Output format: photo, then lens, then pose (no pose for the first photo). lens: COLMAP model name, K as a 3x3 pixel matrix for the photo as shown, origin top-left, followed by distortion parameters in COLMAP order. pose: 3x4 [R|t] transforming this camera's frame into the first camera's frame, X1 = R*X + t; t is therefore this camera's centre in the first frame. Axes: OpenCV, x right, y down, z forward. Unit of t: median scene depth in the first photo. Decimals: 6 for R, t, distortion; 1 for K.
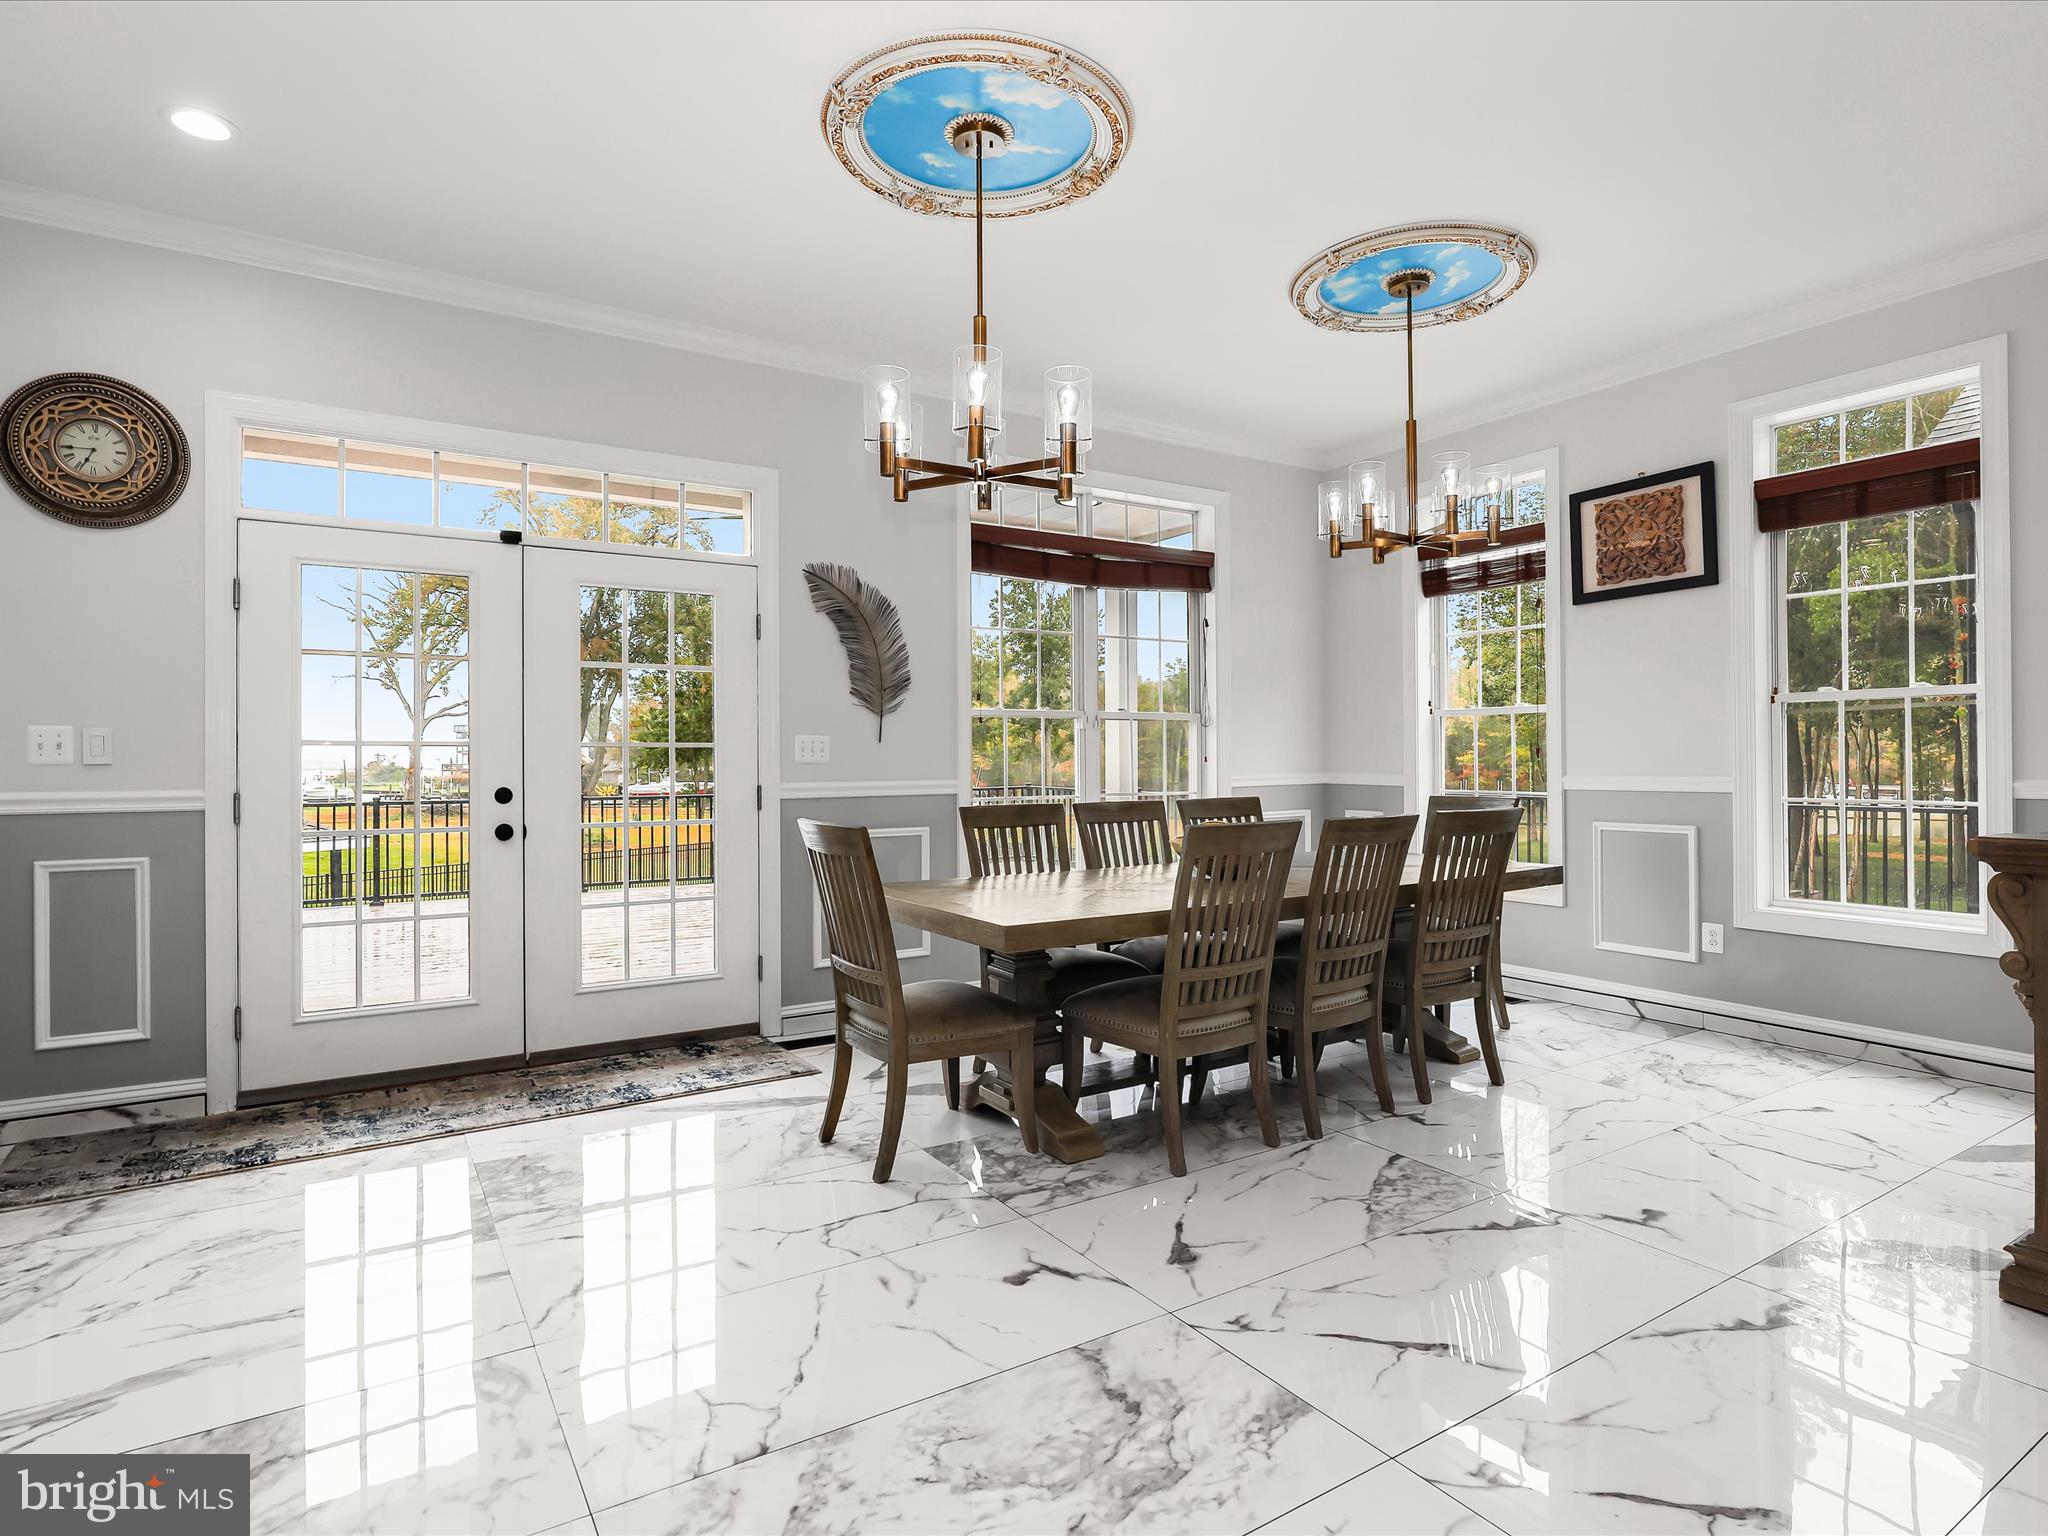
lens RADIAL K [[1091.8, 0, 1026.4], [0, 1091.8, 764.8], [0, 0, 1]] dist [-0.013782, 0.000115]
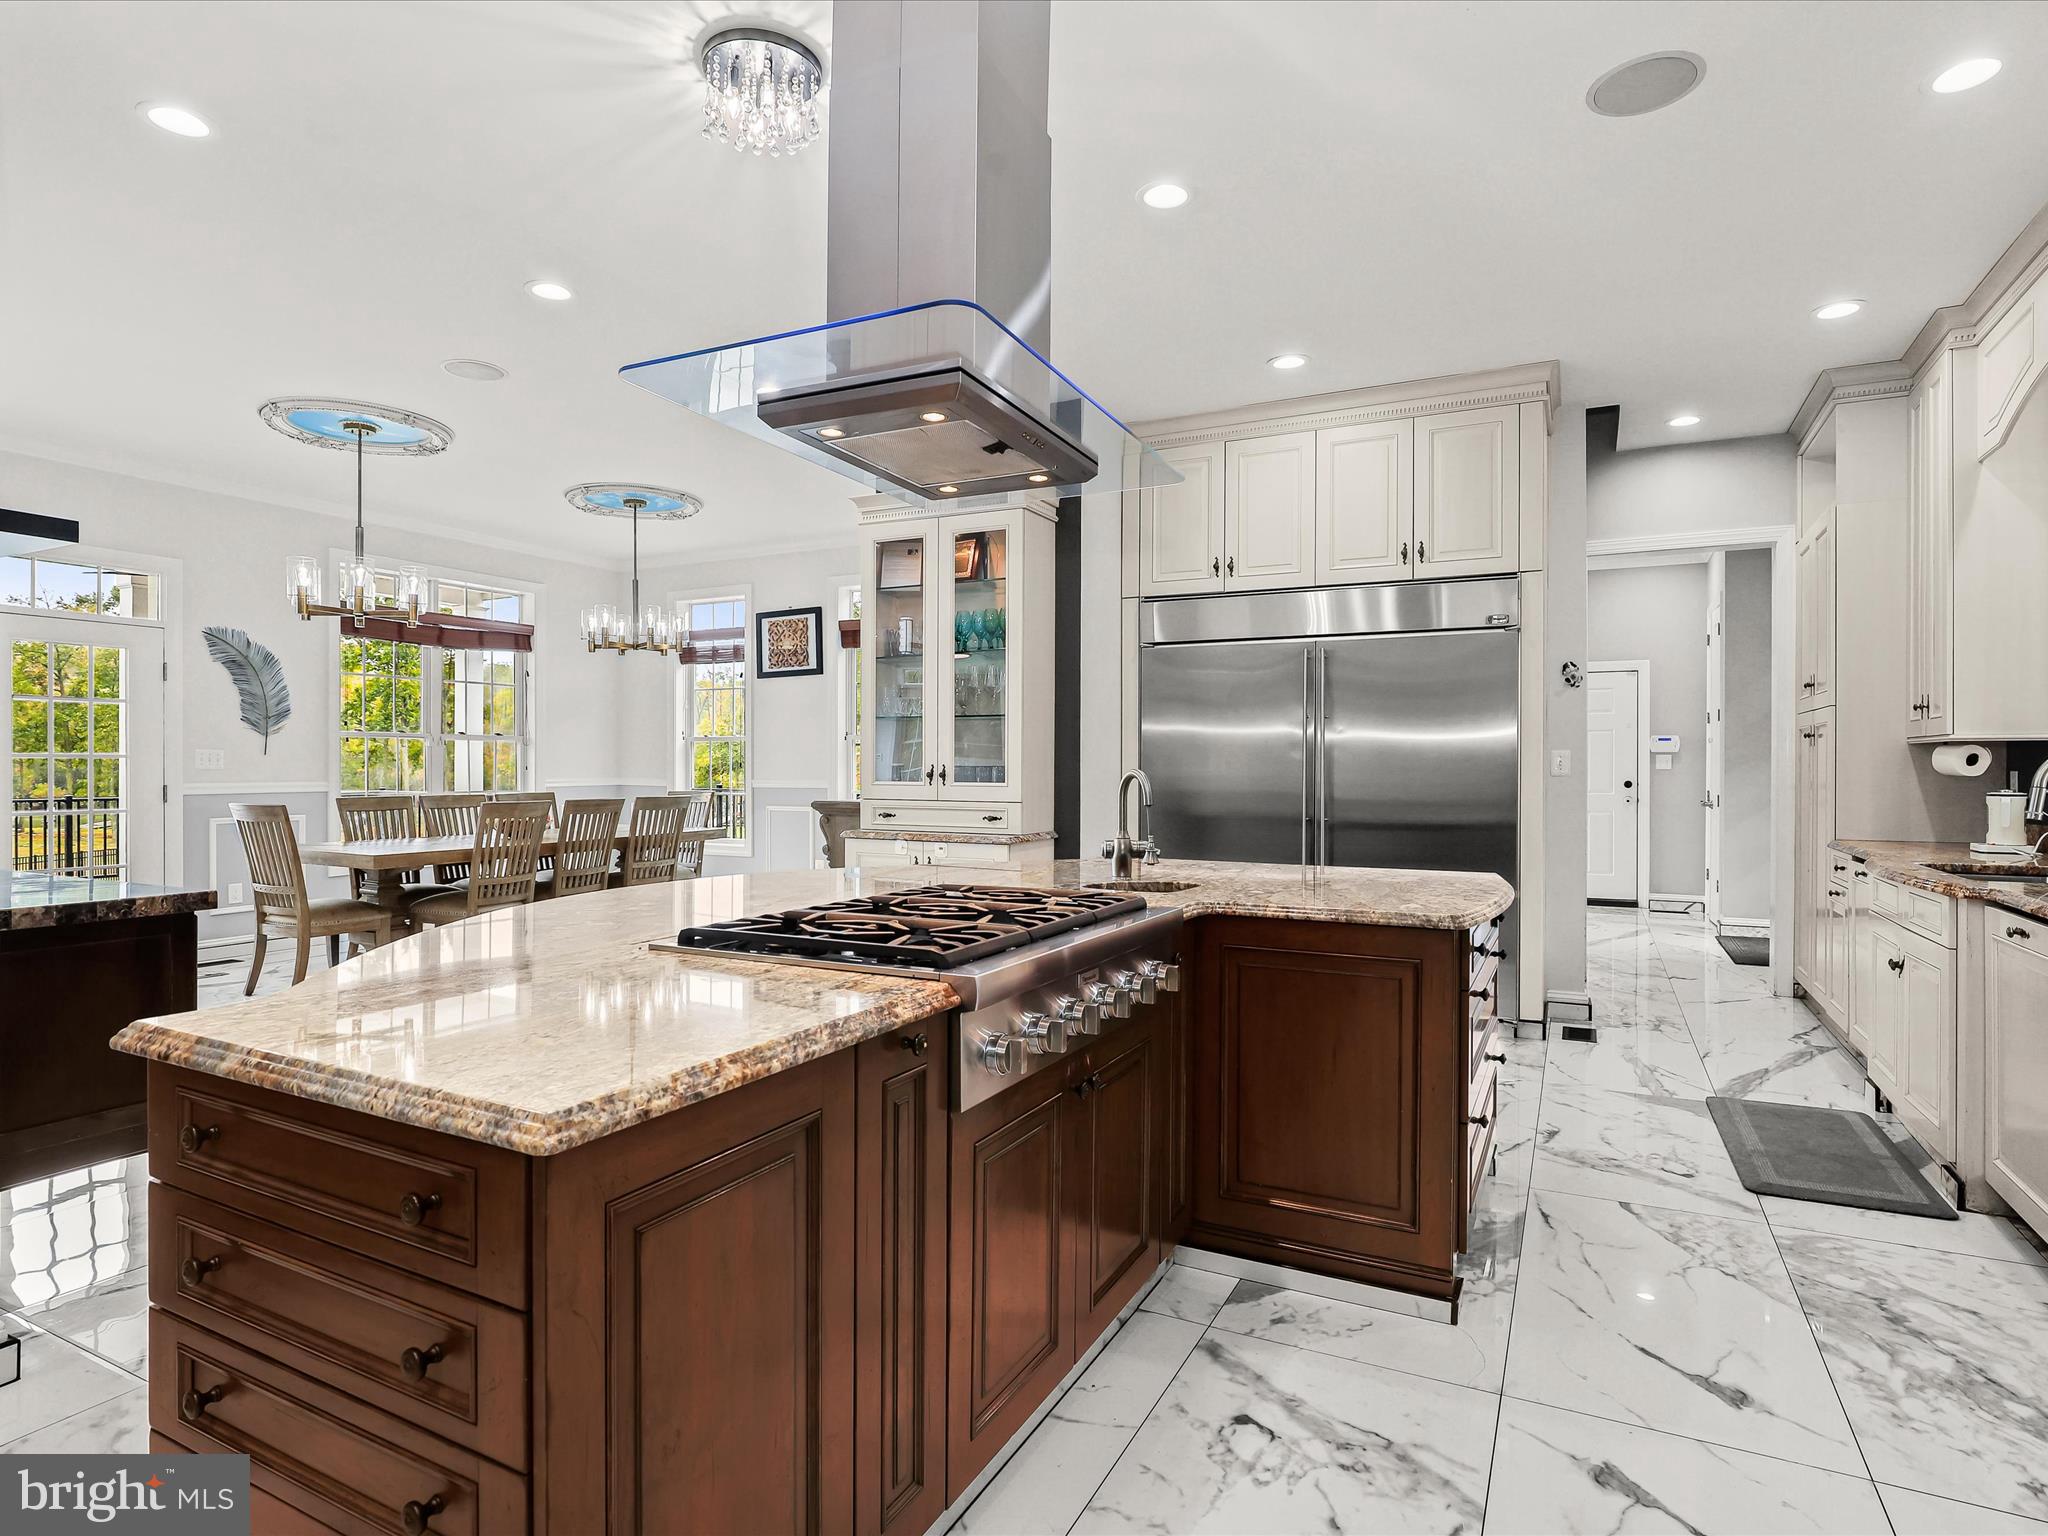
lens RADIAL K [[1091.8, 0, 1026.4], [0, 1091.8, 764.8], [0, 0, 1]] dist [-0.013782, 0.000115]
pose [[0.858715, 0.007027, 0.512404, -0.008125], [-0.002546, 0.999952, -0.009445, 0.002628], [-0.512446, 0.006806, 0.858692, -0.740725]]
